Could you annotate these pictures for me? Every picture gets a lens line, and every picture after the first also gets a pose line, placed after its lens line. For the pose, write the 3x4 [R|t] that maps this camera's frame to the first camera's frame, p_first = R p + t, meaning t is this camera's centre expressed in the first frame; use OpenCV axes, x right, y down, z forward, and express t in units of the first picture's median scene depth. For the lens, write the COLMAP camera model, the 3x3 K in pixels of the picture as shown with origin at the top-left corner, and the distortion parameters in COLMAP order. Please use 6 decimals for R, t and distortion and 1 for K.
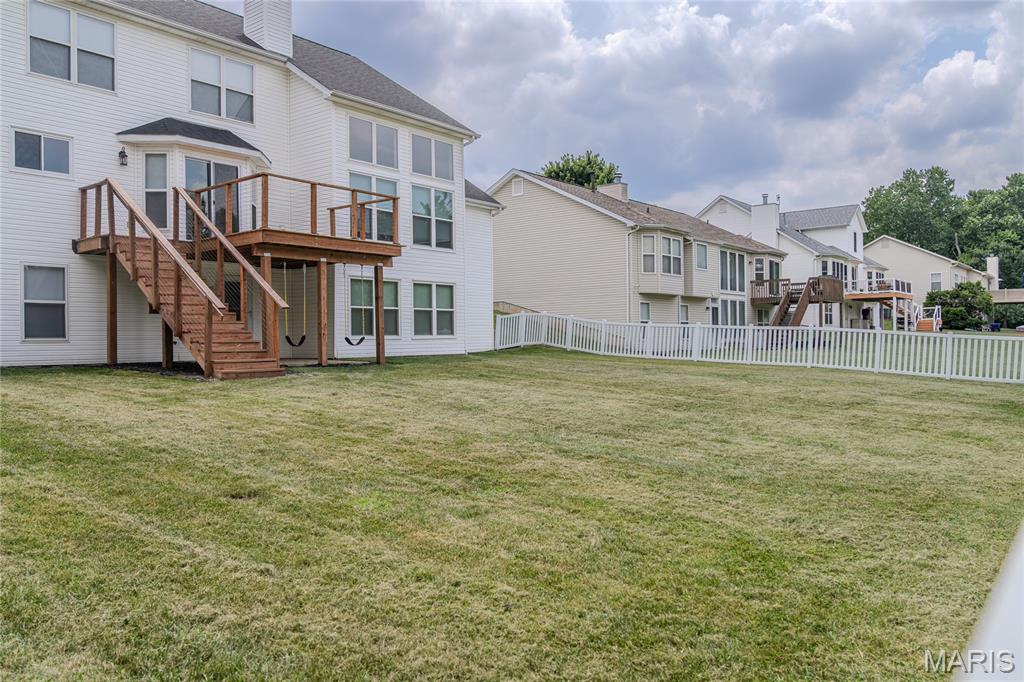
lens RADIAL K [[770.3, 0, 512.0], [0, 770.3, 341.0], [0, 0, 1]] dist [-0.029450, 0.003313]
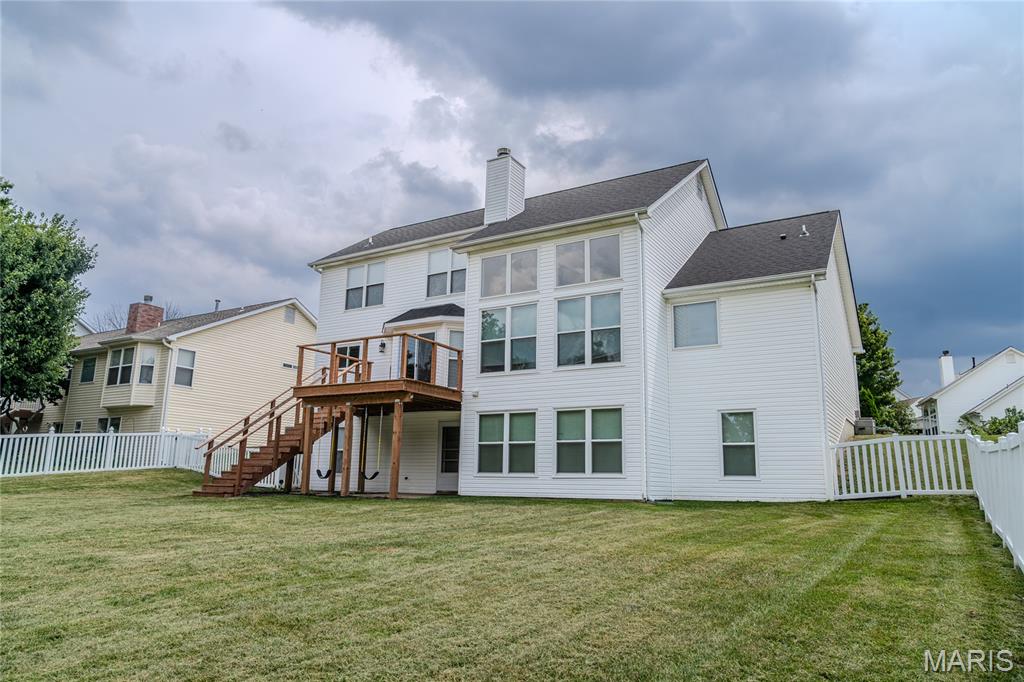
lens RADIAL K [[692.0, 0, 512.0], [0, 692.0, 341.0], [0, 0, 1]] dist [-0.016913, 0.002524]
pose [[0.127849, -0.192422, -0.972948, 0.694427], [-0.022626, 0.980178, -0.196825, 0.000975], [0.991536, 0.047177, 0.120961, 0.939095]]
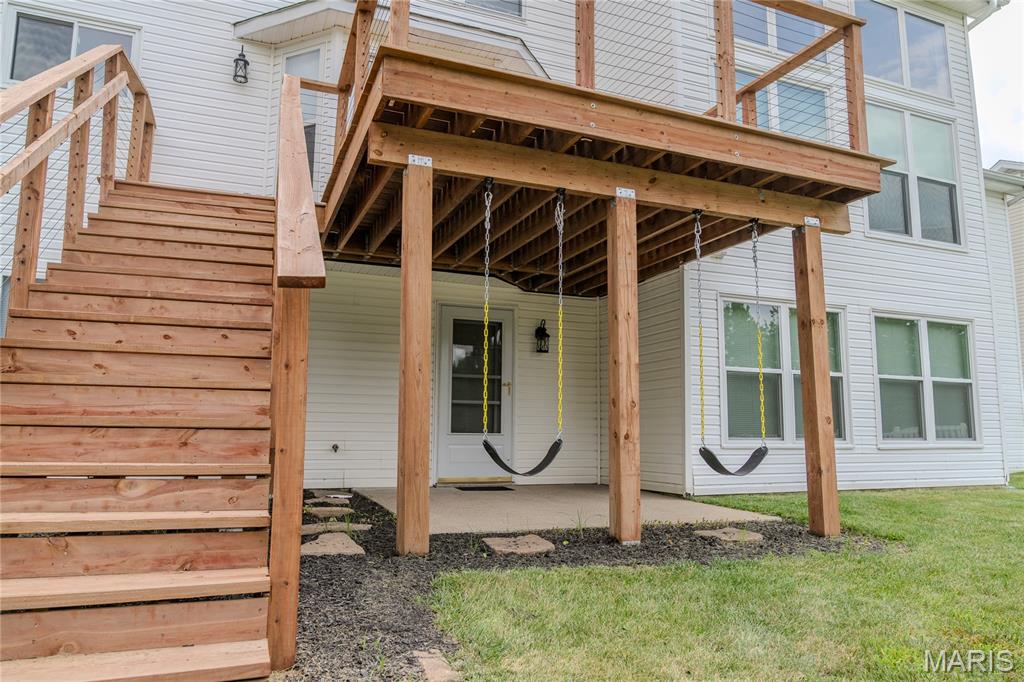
lens RADIAL K [[692.0, 0, 512.0], [0, 692.0, 341.0], [0, 0, 1]] dist [-0.016913, 0.002524]
pose [[0.869028, -0.047161, -0.492510, -0.126853], [-0.020450, 0.991172, -0.130994, -0.007975], [0.494340, 0.123909, 0.860392, 0.627977]]
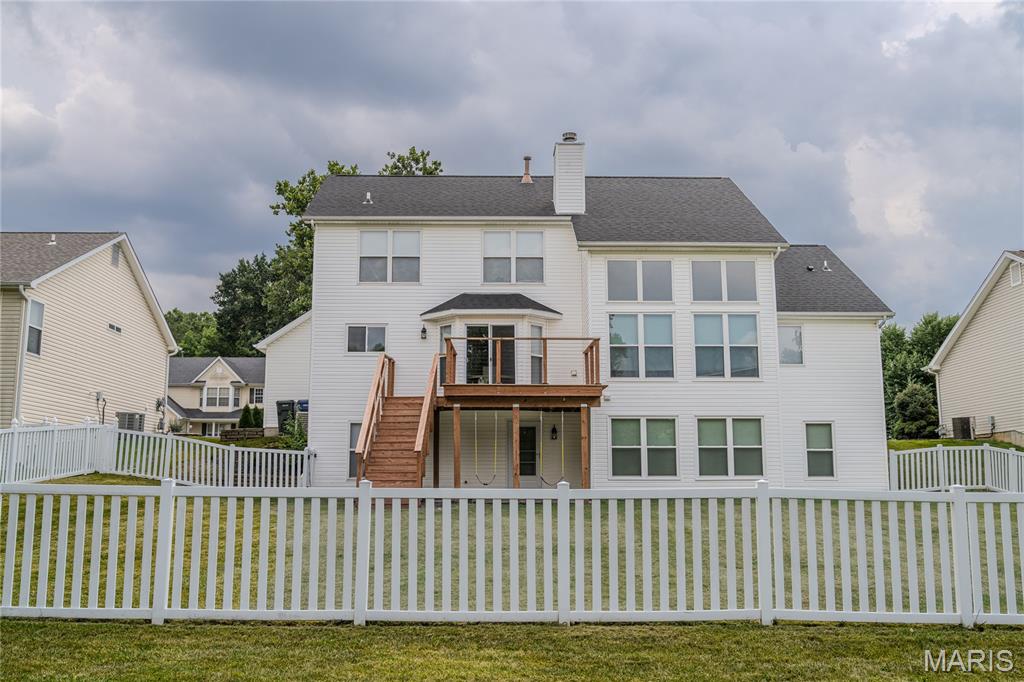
lens RADIAL K [[944.6, 0, 512.0], [0, 944.6, 341.0], [0, 0, 1]] dist [-0.009722, -0.003321]
pose [[0.637321, -0.110355, -0.762656, 0.665821], [-0.007982, 0.988694, -0.149733, 0.004459], [0.770557, 0.101515, 0.629235, 0.115915]]
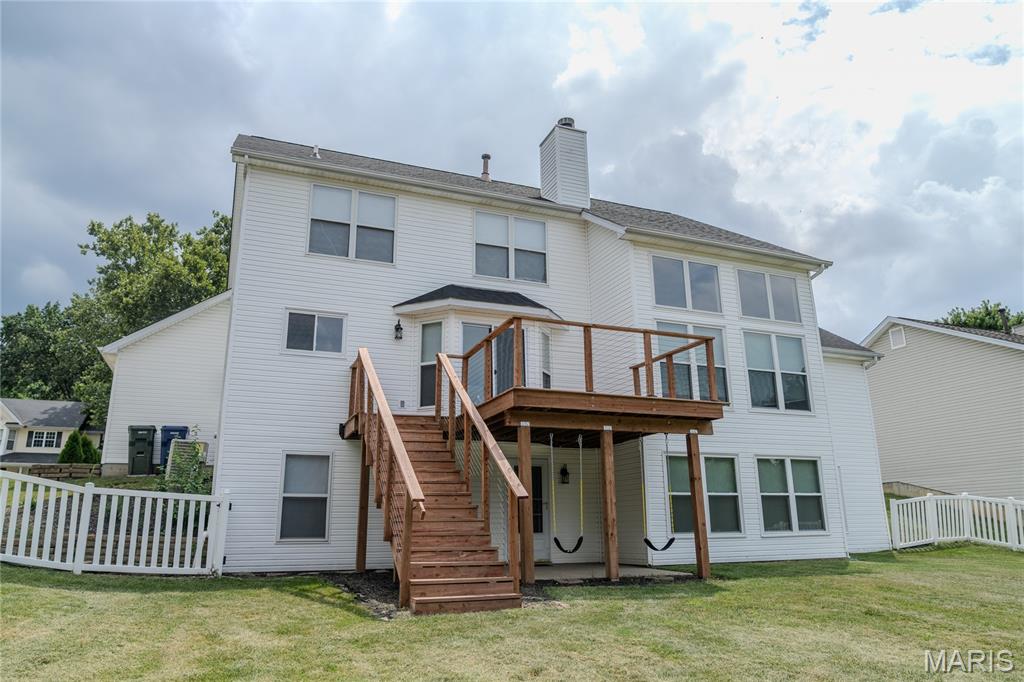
lens RADIAL K [[692.0, 0, 512.0], [0, 692.0, 341.0], [0, 0, 1]] dist [-0.016913, 0.002524]
pose [[0.870016, -0.128322, -0.476031, -0.002278], [0.000071, 0.965567, -0.260155, -0.012782], [0.493023, 0.226305, 0.840068, 0.328156]]
